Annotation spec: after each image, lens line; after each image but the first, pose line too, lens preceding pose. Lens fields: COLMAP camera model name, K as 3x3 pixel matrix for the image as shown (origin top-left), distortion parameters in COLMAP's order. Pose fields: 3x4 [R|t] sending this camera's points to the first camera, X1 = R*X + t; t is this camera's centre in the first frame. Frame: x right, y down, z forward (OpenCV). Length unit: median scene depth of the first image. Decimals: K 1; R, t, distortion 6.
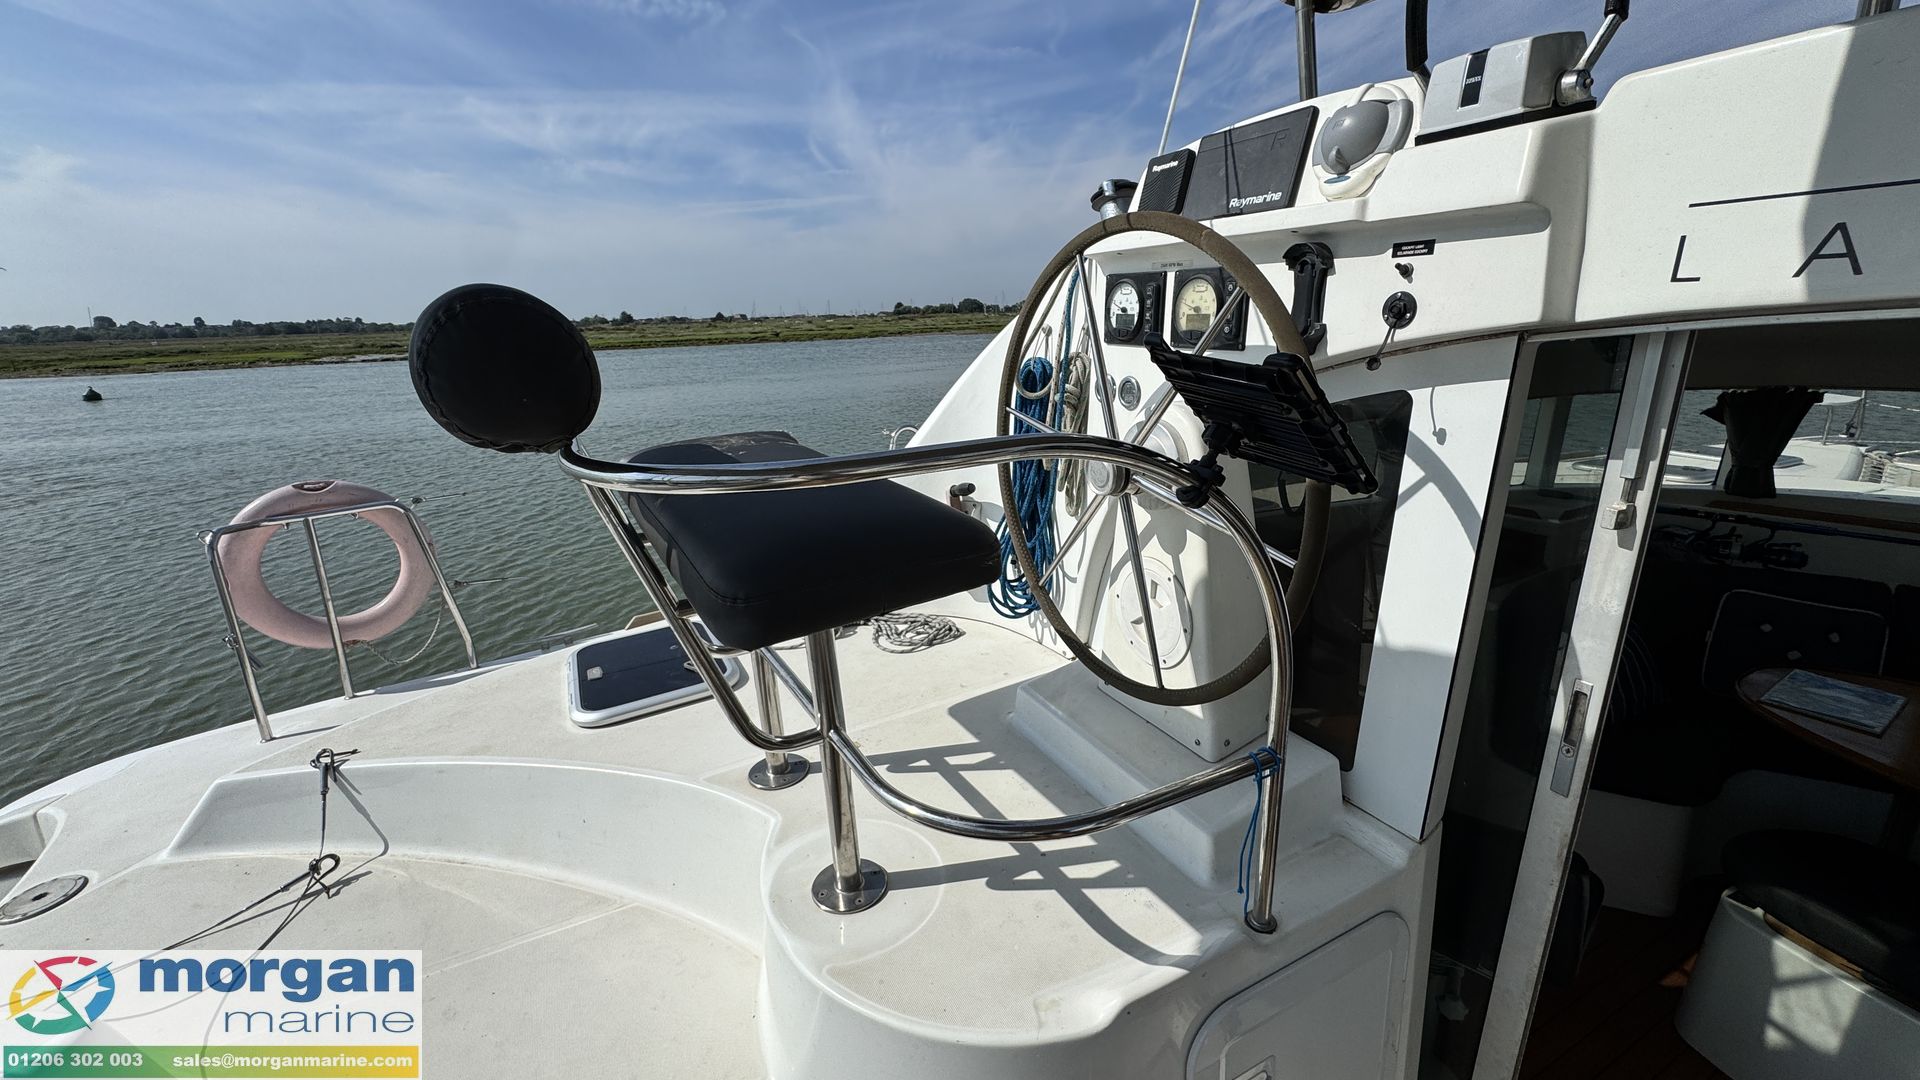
lens RADIAL K [[765.3, 0, 953.9], [0, 765.3, 536.0], [0, 0, 1]] dist [-0.003276, -0.000161]
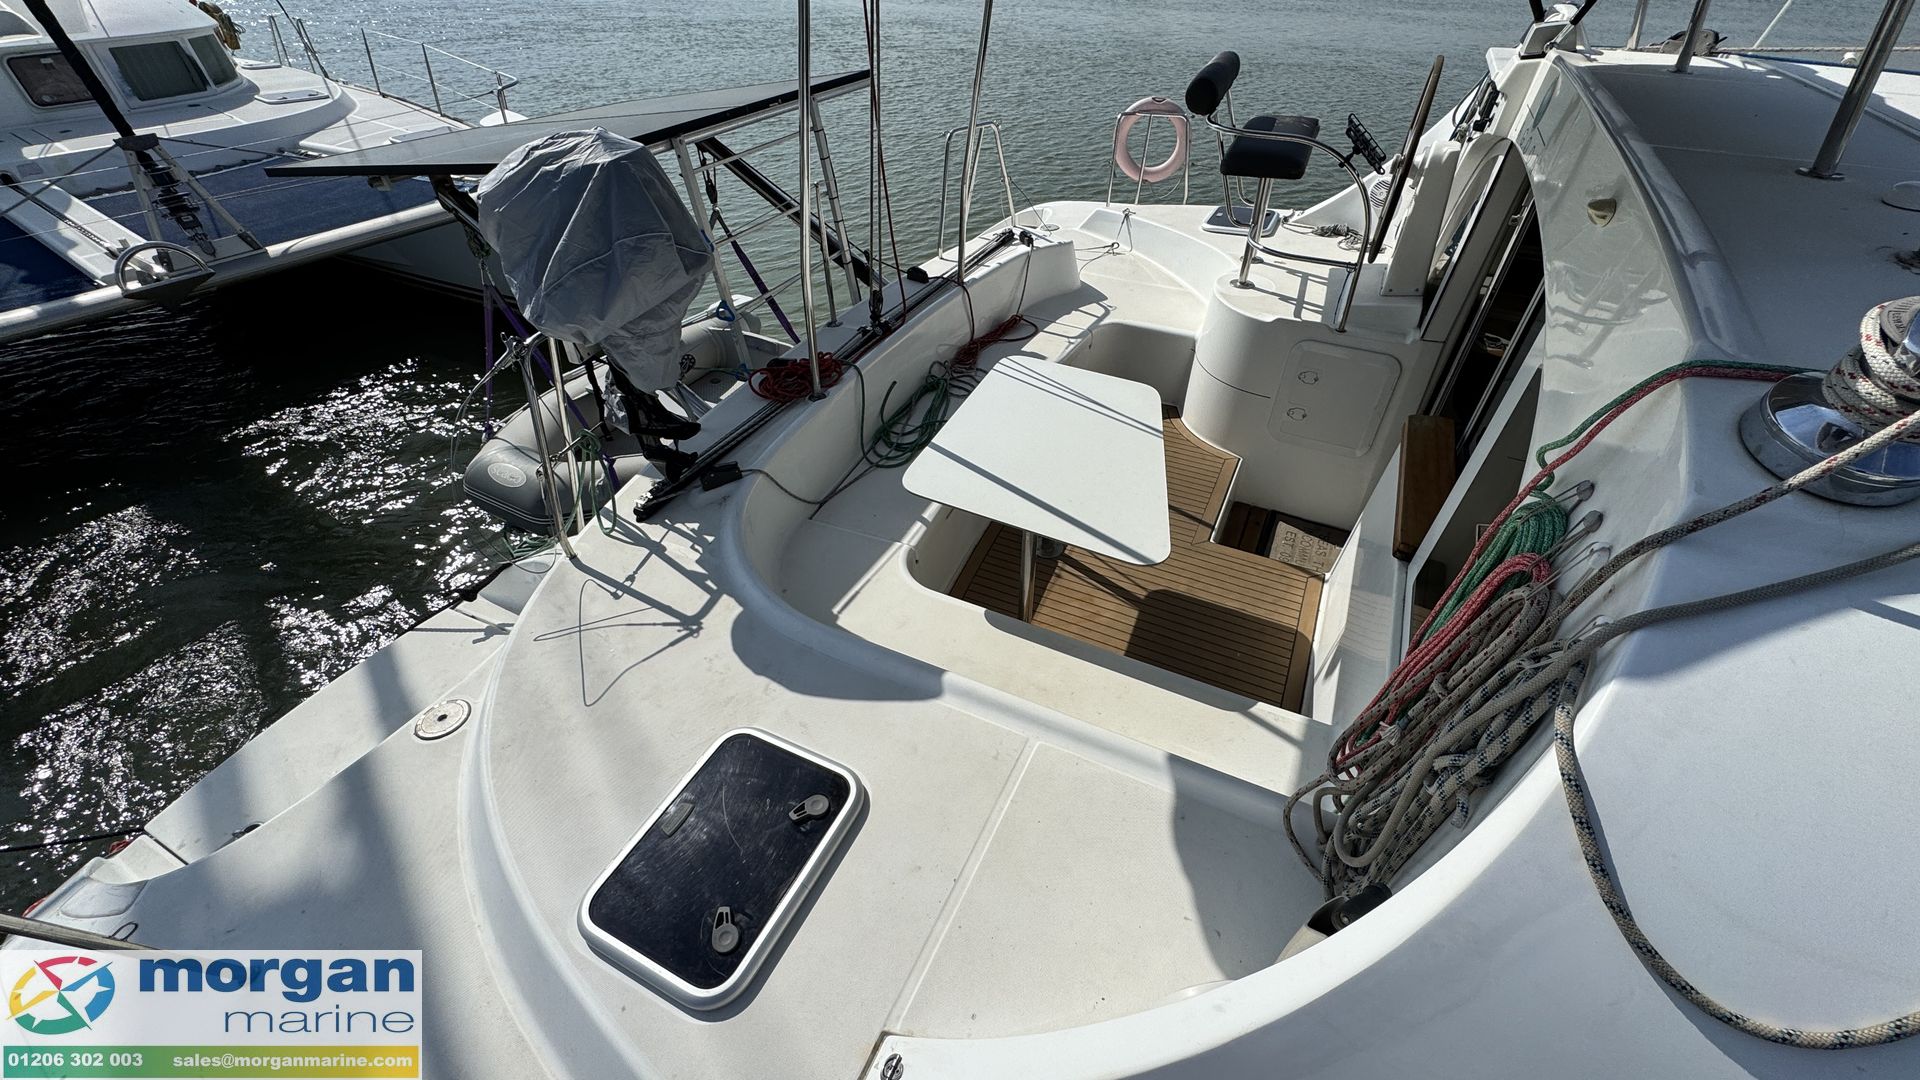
lens RADIAL K [[765.3, 0, 963.5], [0, 765.3, 540.6], [0, 0, 1]] dist [-0.003276, -0.000161]
pose [[0.603884, 0.540647, -0.585683, 1.144867], [-0.250517, 0.826296, 0.504457, 0.021937], [0.756680, -0.157910, 0.634428, -1.467995]]
